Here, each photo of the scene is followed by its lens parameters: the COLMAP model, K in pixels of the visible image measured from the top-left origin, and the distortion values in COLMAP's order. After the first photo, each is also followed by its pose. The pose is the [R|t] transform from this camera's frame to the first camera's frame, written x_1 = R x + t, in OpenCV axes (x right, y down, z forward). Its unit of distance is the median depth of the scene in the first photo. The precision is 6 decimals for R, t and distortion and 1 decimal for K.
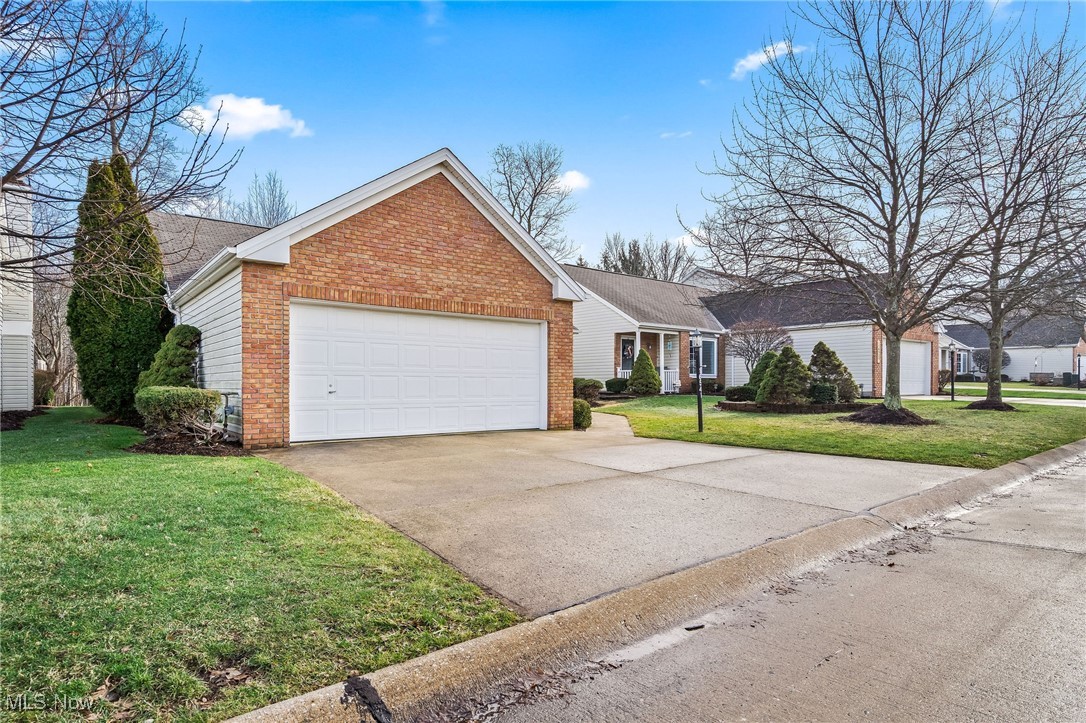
lens RADIAL K [[581.0, 0, 541.3], [0, 581.0, 363.8], [0, 0, 1]] dist [0.001769, 0.000101]
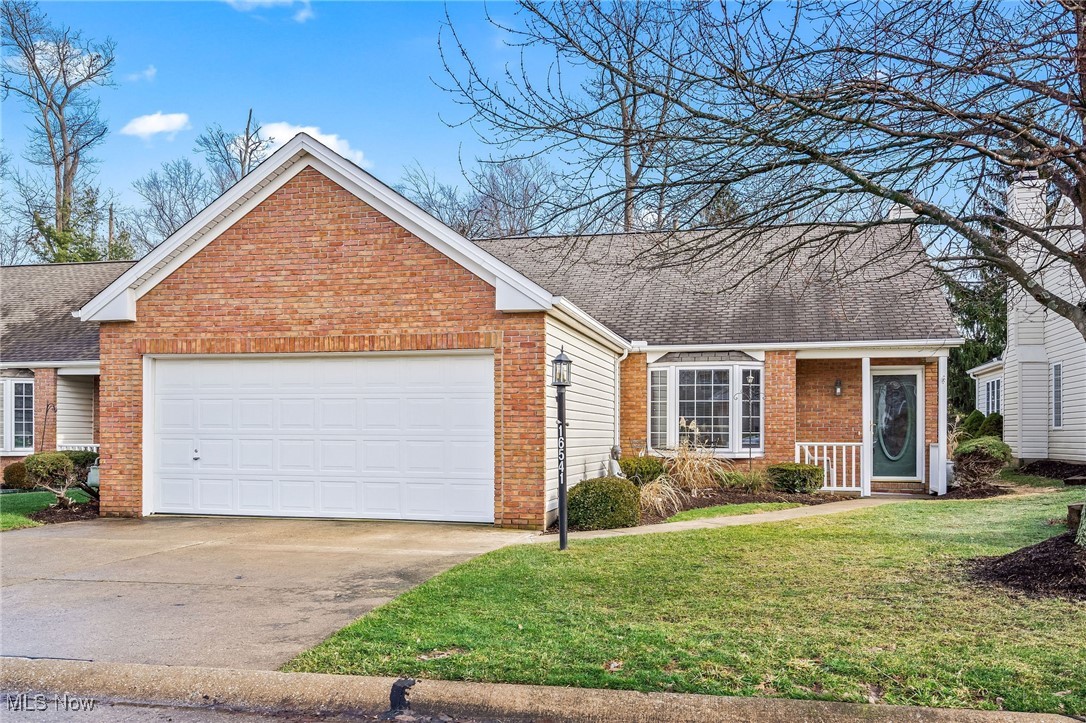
lens RADIAL K [[954.3, 0, 533.7], [0, 954.3, 403.3], [0, 0, 1]] dist [0.028352, -0.006526]
pose [[0.608080, -0.023993, -0.793513, 1.032108], [0.024090, 0.999641, -0.011765, -0.004332], [0.793510, -0.011962, 0.608439, 0.514318]]
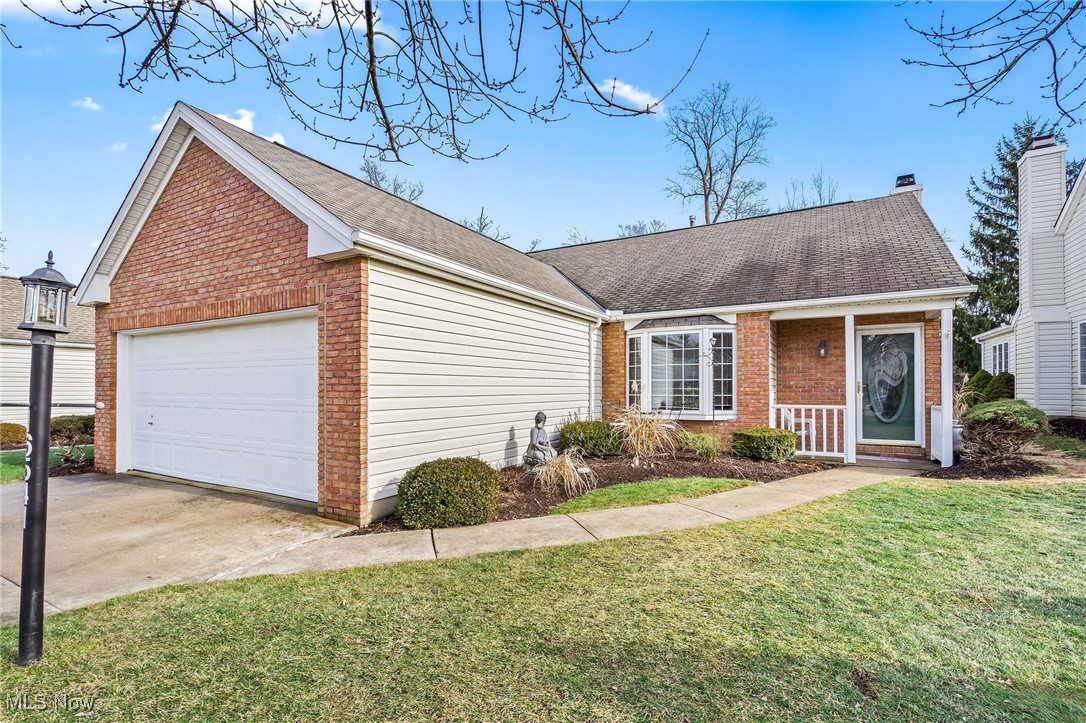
lens RADIAL K [[496.0, 0, 538.5], [0, 496.0, 376.7], [0, 0, 1]] dist [0.002525, 0.001052]
pose [[0.358010, -0.021195, -0.933477, 0.615671], [0.034524, 0.999359, -0.009451, 0.001347], [0.933079, -0.028844, 0.358513, 1.256866]]
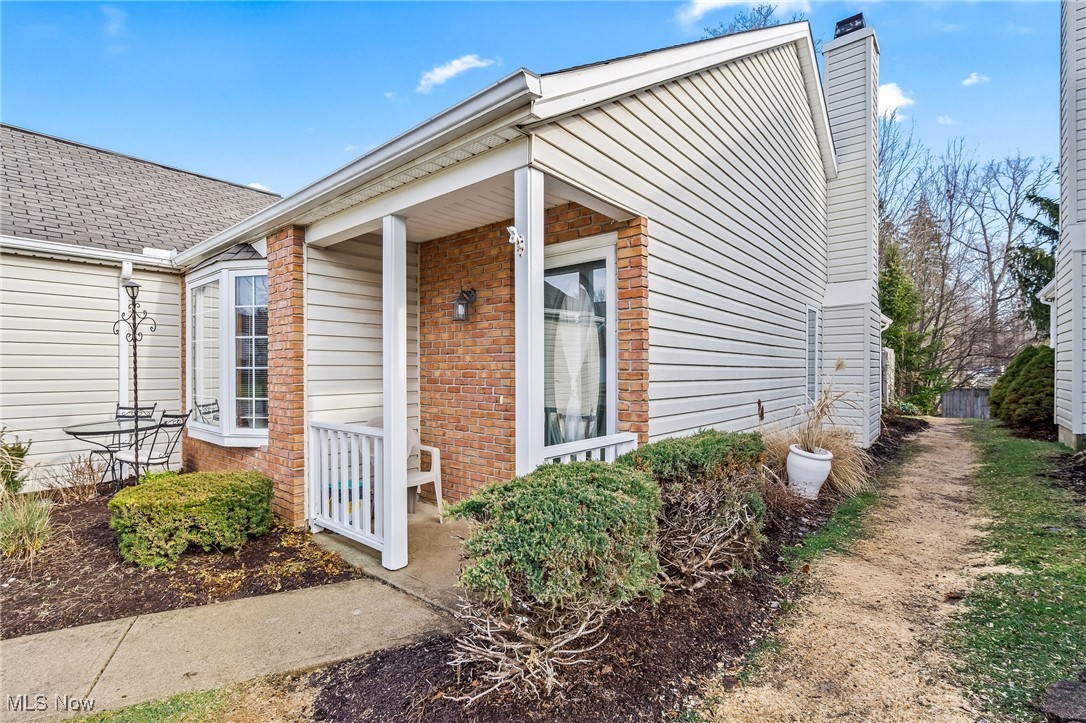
lens RADIAL K [[496.0, 0, 545.5], [0, 496.0, 372.1], [0, 0, 1]] dist [0.002525, 0.001052]
pose [[0.183495, -0.009856, -0.982971, 0.391160], [0.034455, 0.999400, -0.003589, 0.025733], [0.982417, -0.033210, 0.183725, 2.098799]]
